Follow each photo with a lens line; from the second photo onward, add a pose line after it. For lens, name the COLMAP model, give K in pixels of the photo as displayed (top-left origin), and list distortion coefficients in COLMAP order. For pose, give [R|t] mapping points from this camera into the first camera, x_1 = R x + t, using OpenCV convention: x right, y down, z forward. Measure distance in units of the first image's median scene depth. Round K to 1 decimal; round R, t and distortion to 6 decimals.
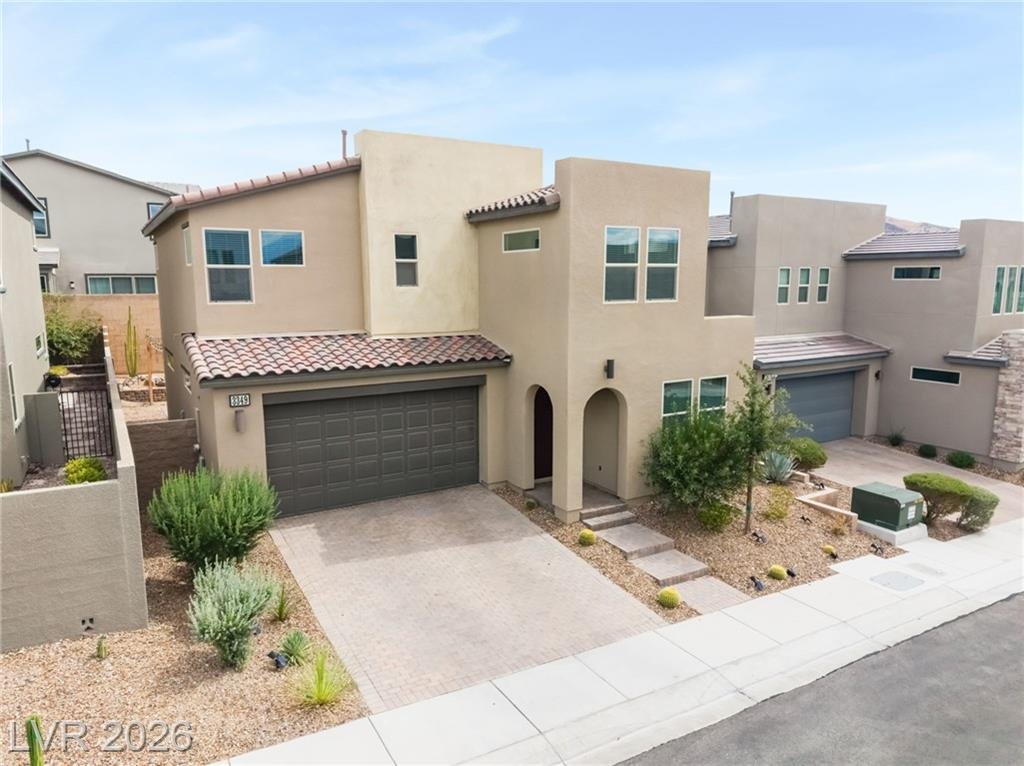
lens RADIAL K [[683.5, 0, 500.7], [0, 683.5, 371.9], [0, 0, 1]] dist [0.031218, -0.032172]
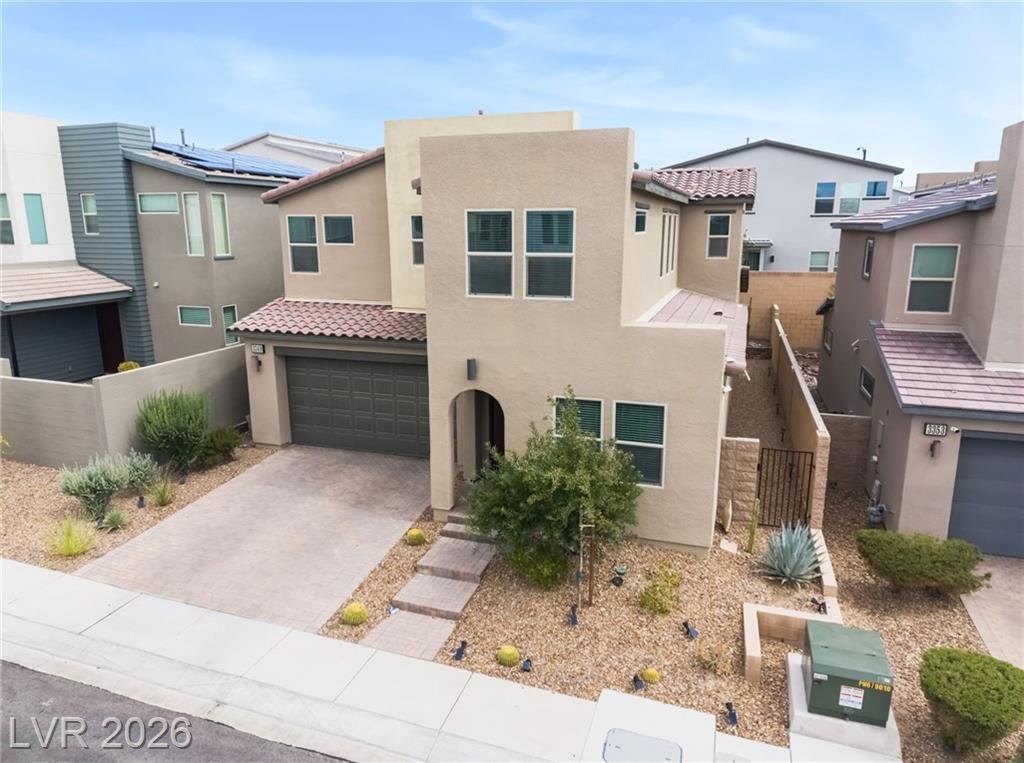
lens RADIAL K [[683.5, 0, 512.0], [0, 683.5, 379.4], [0, 0, 1]] dist [0.031218, -0.032172]
pose [[0.658945, 0.166579, -0.733514, 0.843378], [-0.102657, 0.985961, 0.131689, -0.113829], [0.745153, -0.011476, 0.666795, 0.434510]]
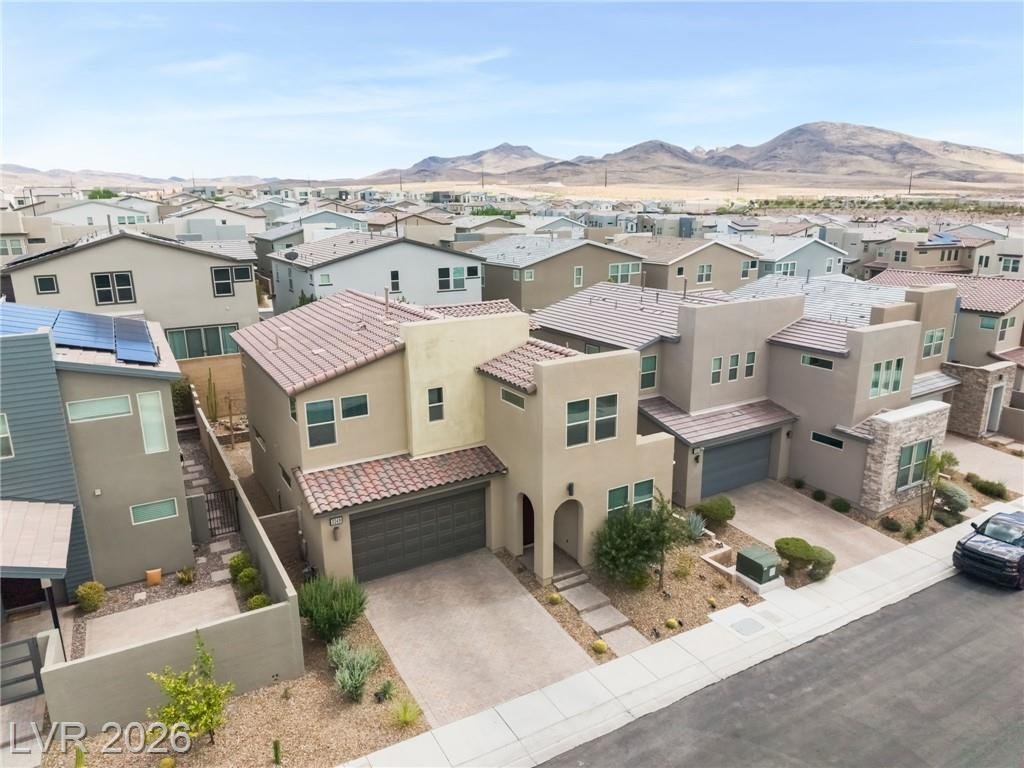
lens RADIAL K [[683.5, 0, 499.9], [0, 683.5, 368.9], [0, 0, 1]] dist [0.031218, -0.032172]
pose [[0.999896, -0.007670, -0.012180, 0.021253], [0.008861, 0.994858, 0.100889, -0.424319], [0.011344, -0.100987, 0.994823, -0.496368]]
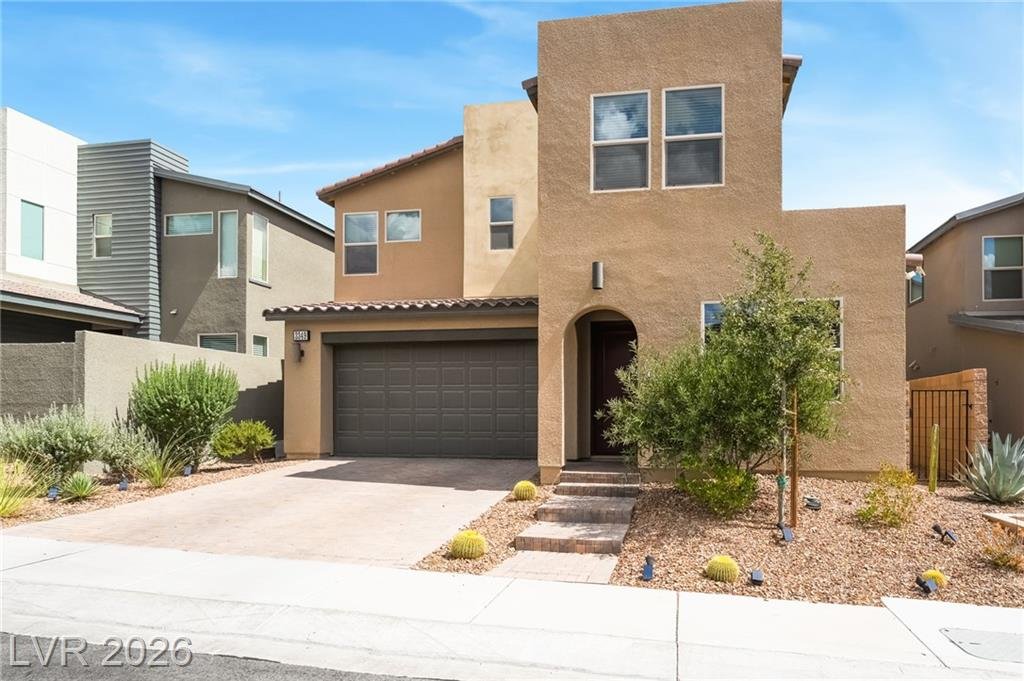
lens RADIAL K [[581.2, 0, 599.7], [0, 581.2, 413.7], [0, 0, 1]] dist [-0.005311, 0.001245]
pose [[0.781168, 0.000200, -0.624321, 0.547934], [-0.091376, 0.989268, -0.114015, 0.211109], [0.617598, 0.146113, 0.772802, 0.528090]]
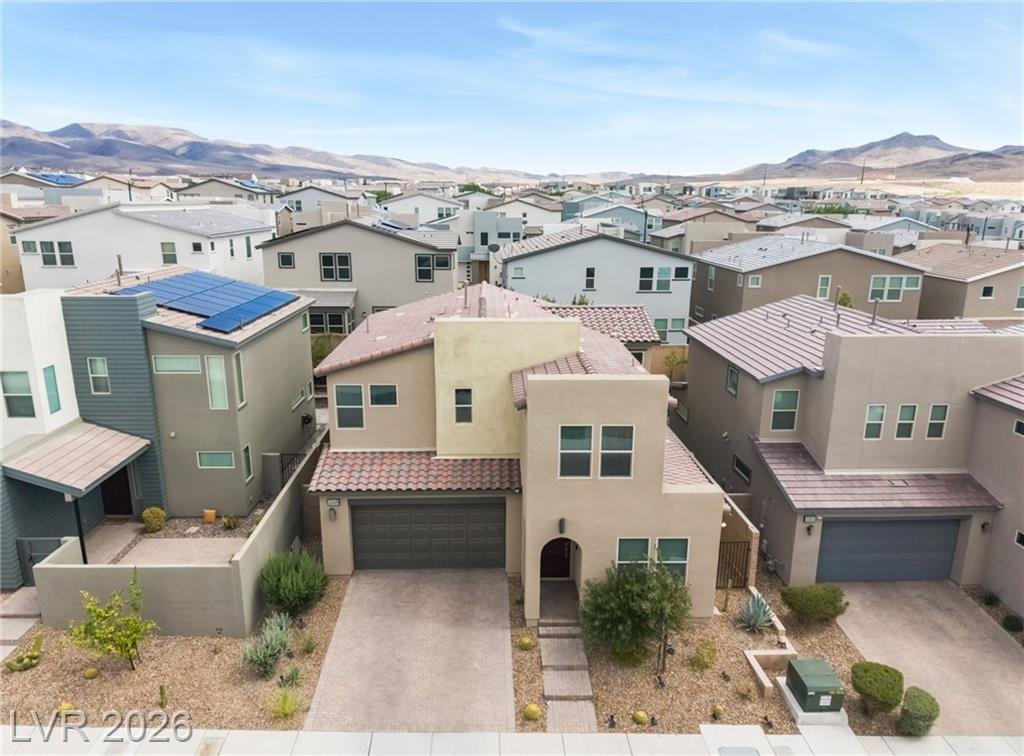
lens RADIAL K [[687.9, 0, 507.0], [0, 687.9, 365.3], [0, 0, 1]] dist [0.027752, -0.023042]
pose [[0.876740, 0.118029, -0.466258, 0.646207], [-0.071966, 0.990701, 0.115464, -0.455776], [0.475551, -0.067678, 0.877081, -0.205139]]
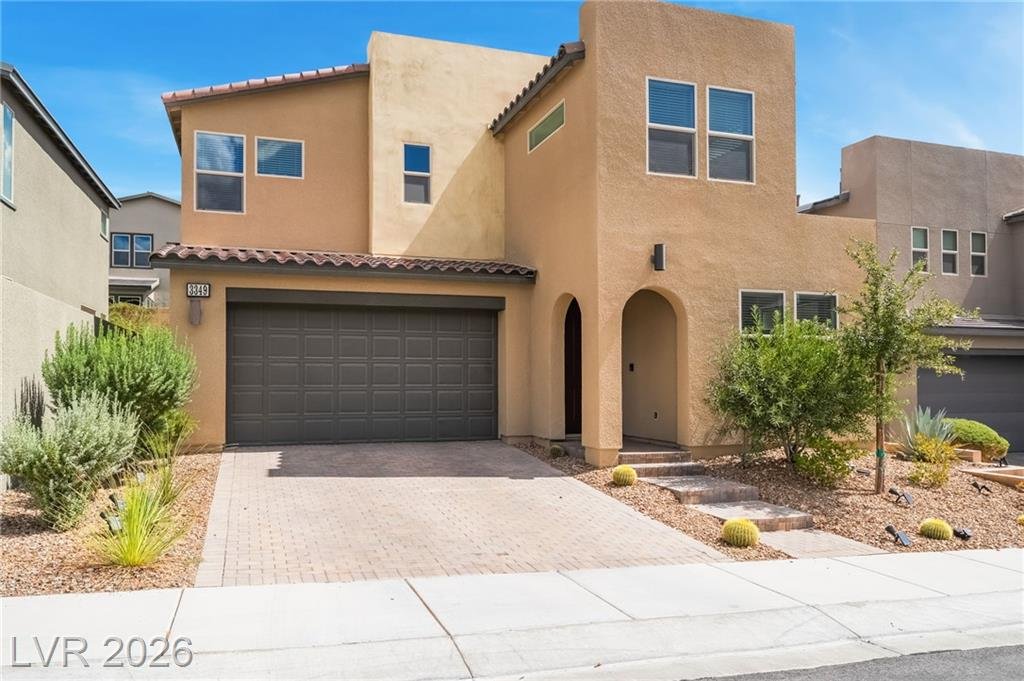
lens RADIAL K [[662.2, 0, 438.8], [0, 662.2, 364.0], [0, 0, 1]] dist [-0.010406, 0.010715]
pose [[0.969506, -0.002869, -0.245049, 0.103492], [-0.037713, 0.986273, -0.160757, 0.230671], [0.242146, 0.165096, 0.956090, 0.267910]]
